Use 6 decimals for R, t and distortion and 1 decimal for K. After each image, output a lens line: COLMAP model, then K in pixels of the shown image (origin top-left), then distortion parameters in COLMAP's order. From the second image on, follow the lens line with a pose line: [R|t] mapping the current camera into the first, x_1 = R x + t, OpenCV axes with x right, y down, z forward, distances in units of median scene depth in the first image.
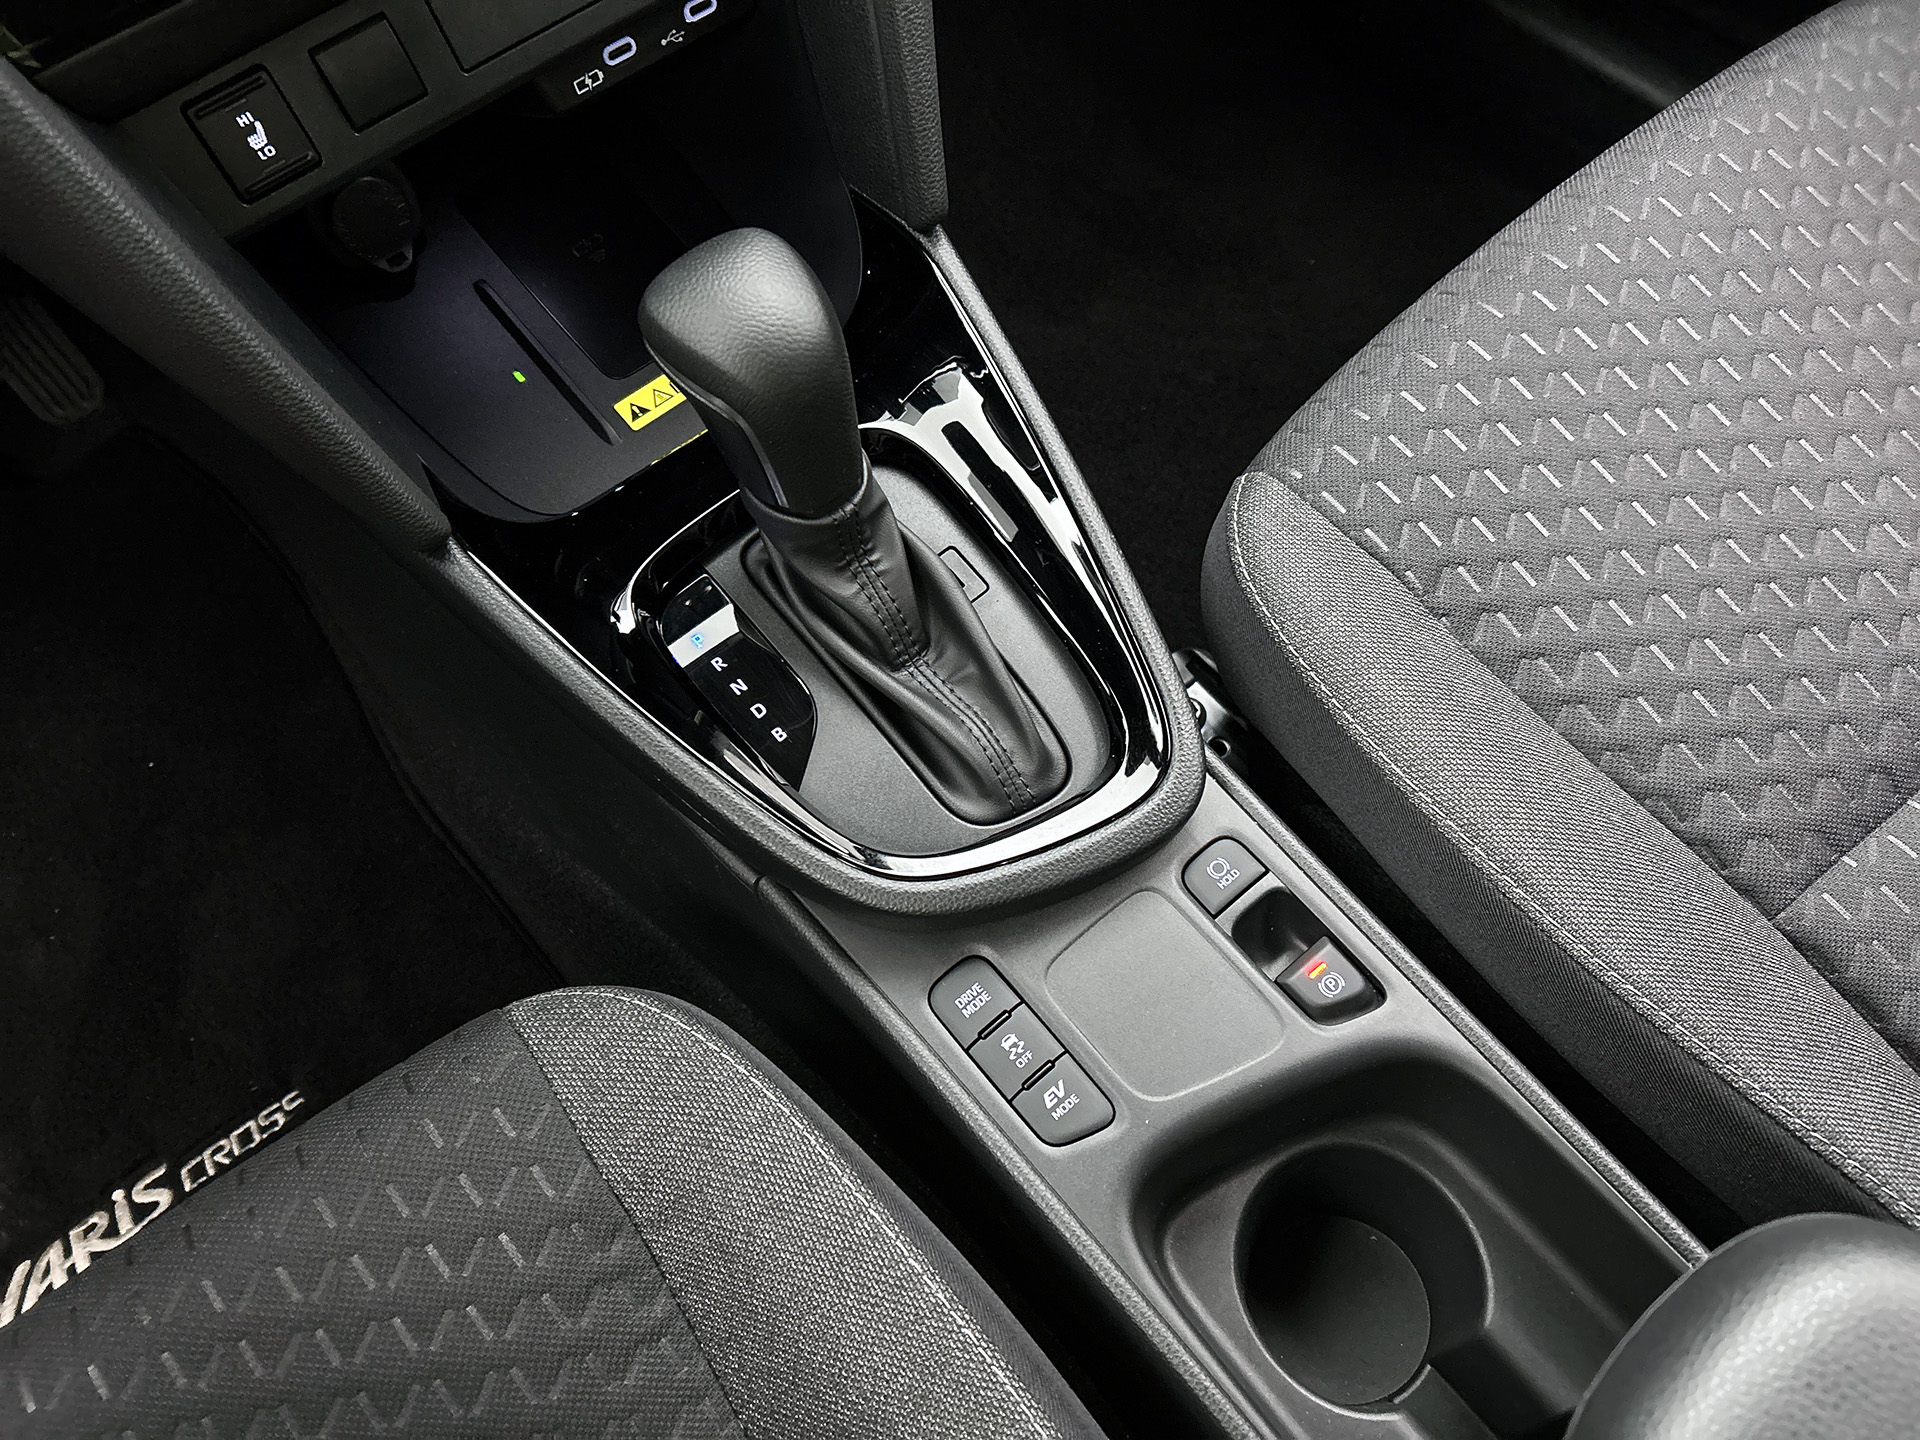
lens RADIAL K [[1458.7, 0, 974.4], [0, 1458.7, 715.5], [0, 0, 1]] dist [0.062971, -0.077770]
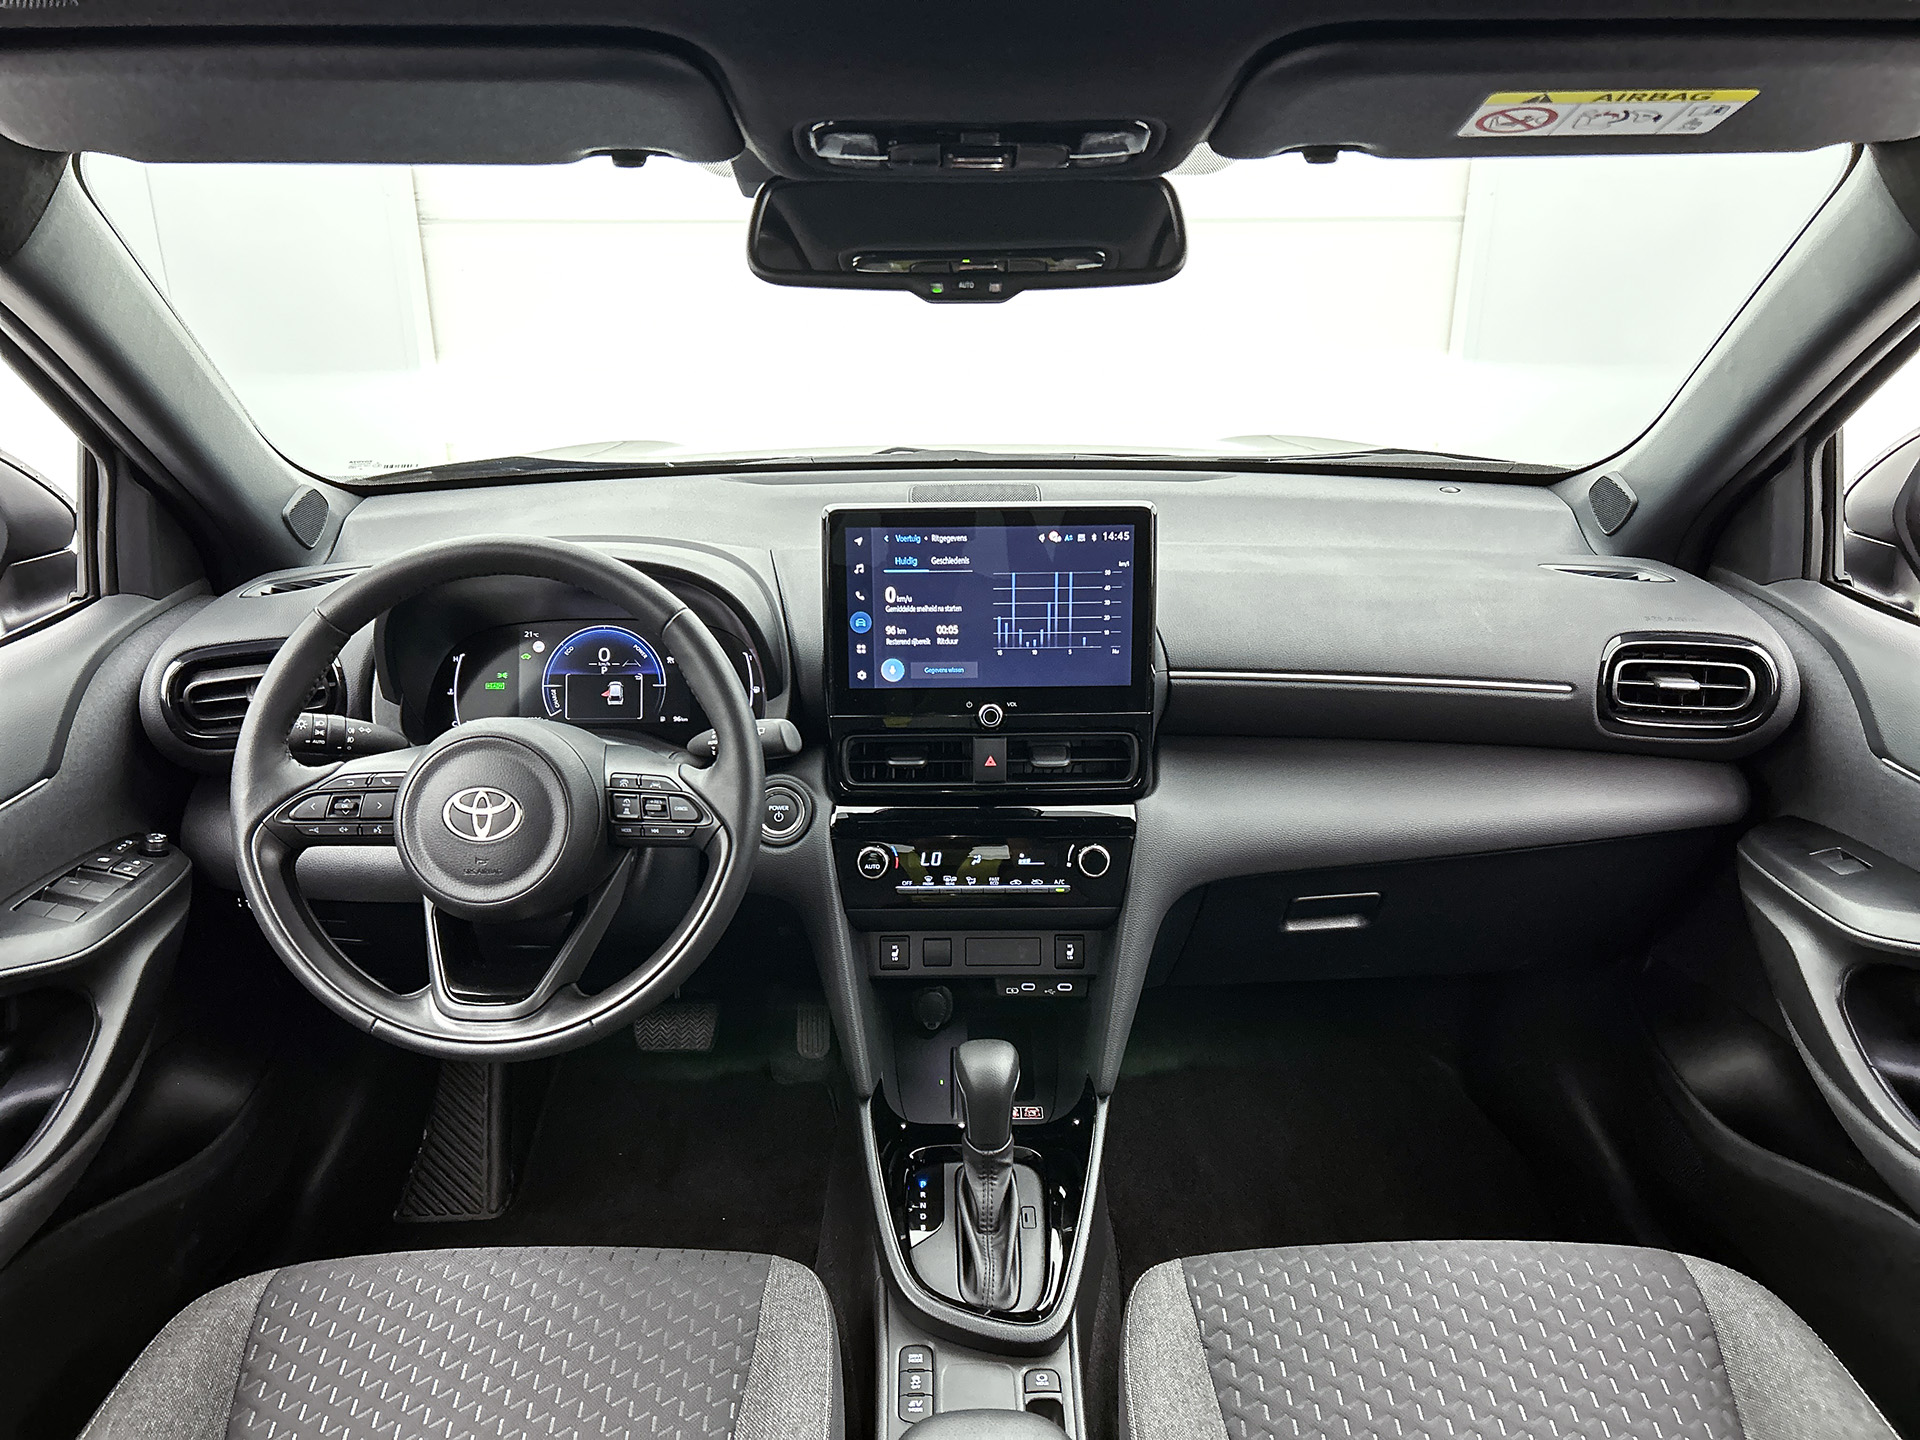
lens RADIAL K [[1458.7, 0, 971.5], [0, 1458.7, 717.5], [0, 0, 1]] dist [0.062971, -0.077770]
pose [[0.777902, 0.266859, -0.568907, 1.081457], [-0.574008, 0.670171, -0.470517, 0.542273], [0.255703, 0.692573, 0.674506, -1.182560]]
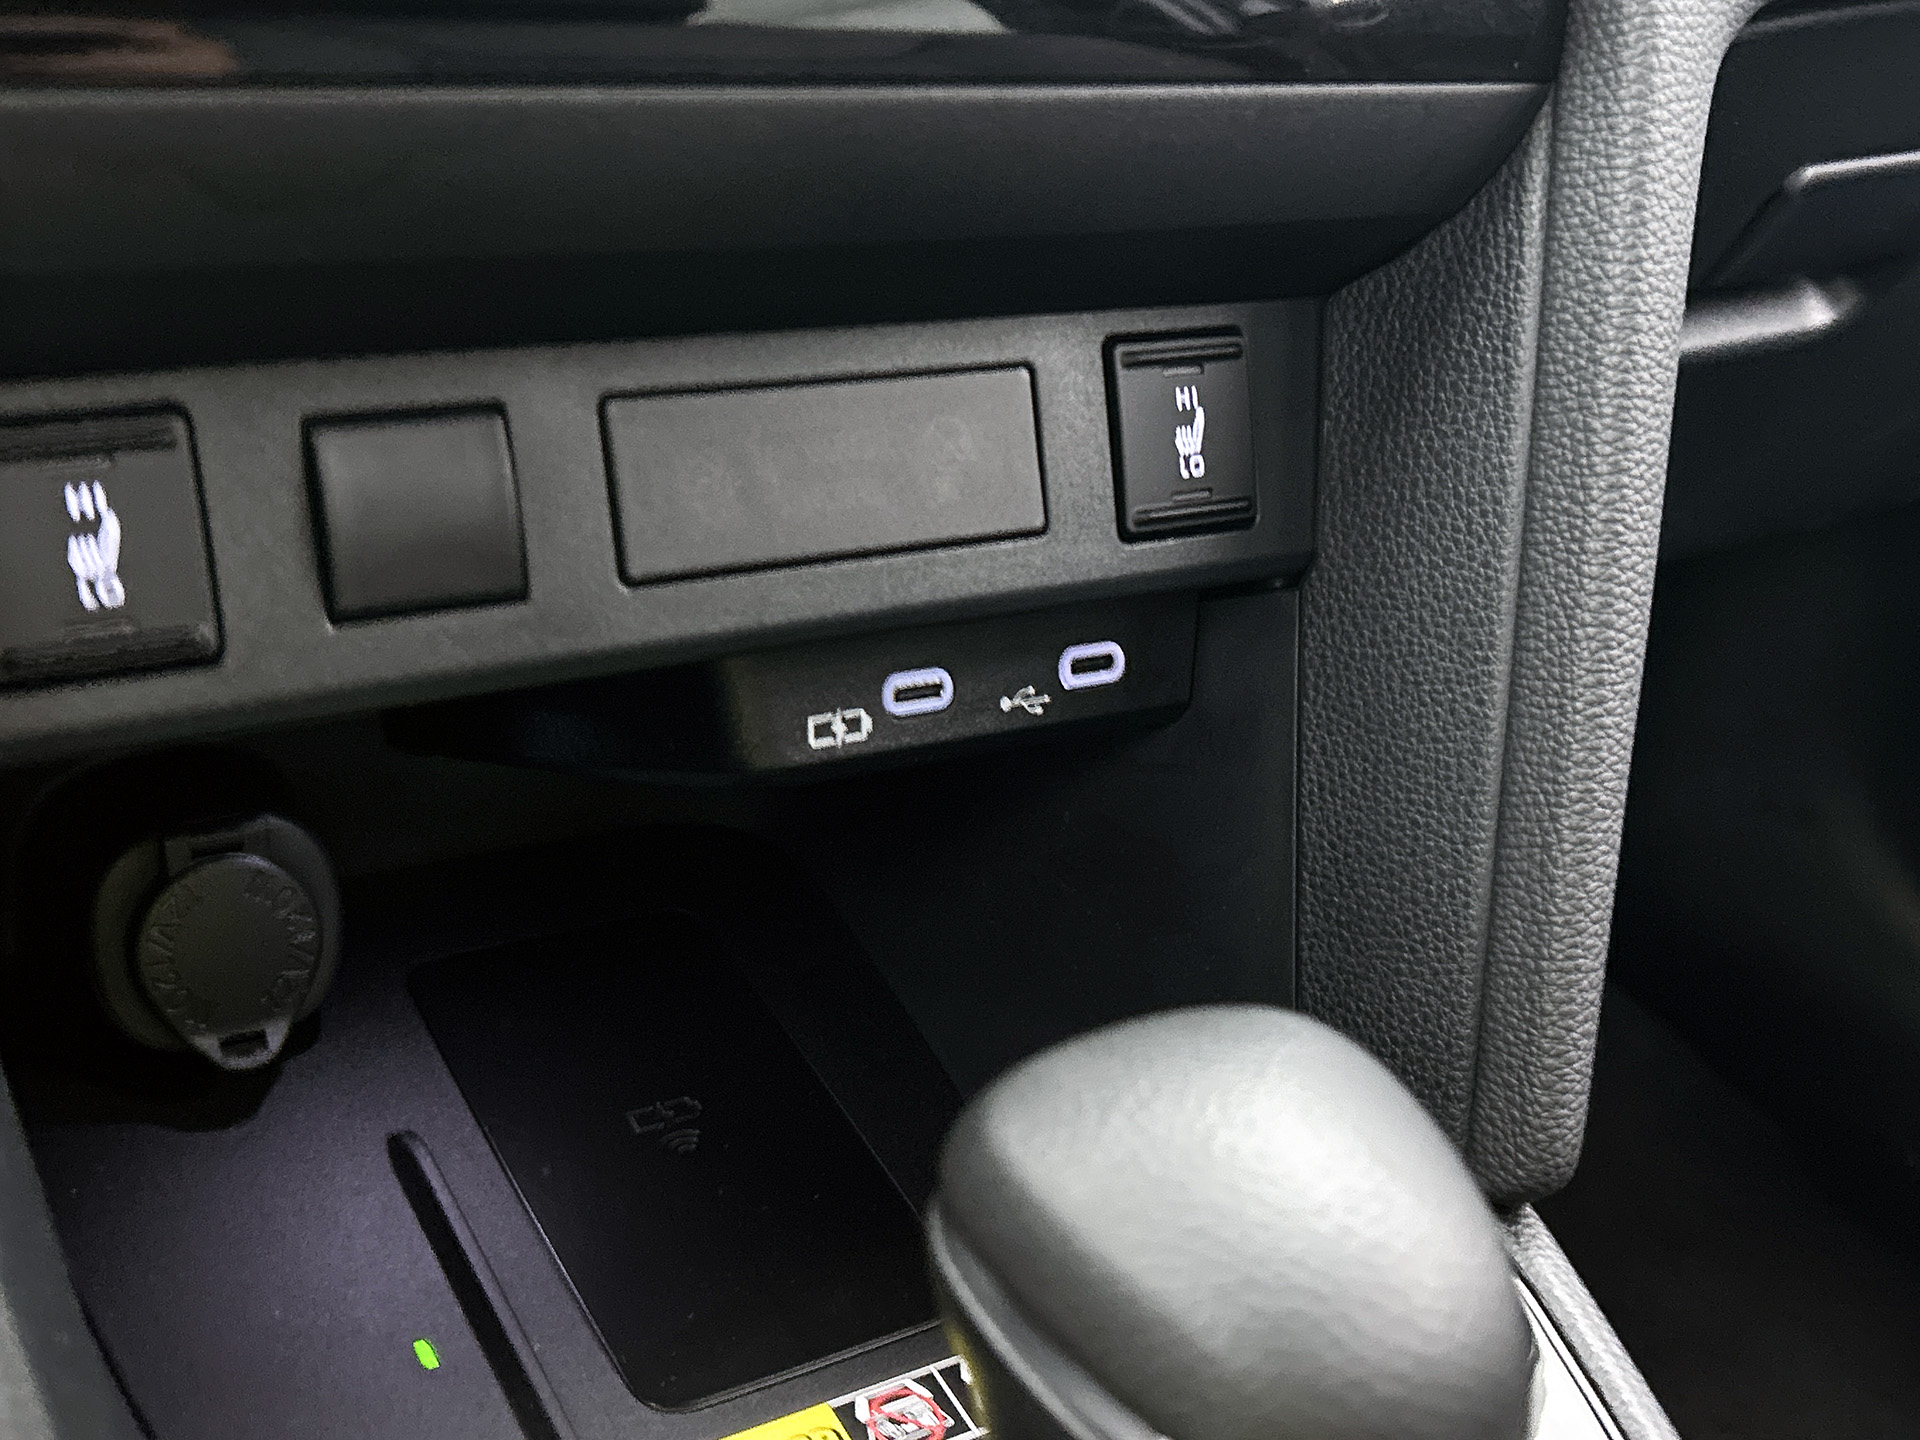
lens RADIAL K [[2110.9, 0, 967.8], [0, 2110.9, 722.6], [0, 0, 1]] dist [0.104930, 0.000000]
pose [[0.980542, 0.189420, -0.051547, -0.193253], [-0.181958, 0.778417, -0.600799, -0.051009], [-0.073679, 0.598488, 0.797737, 0.488855]]
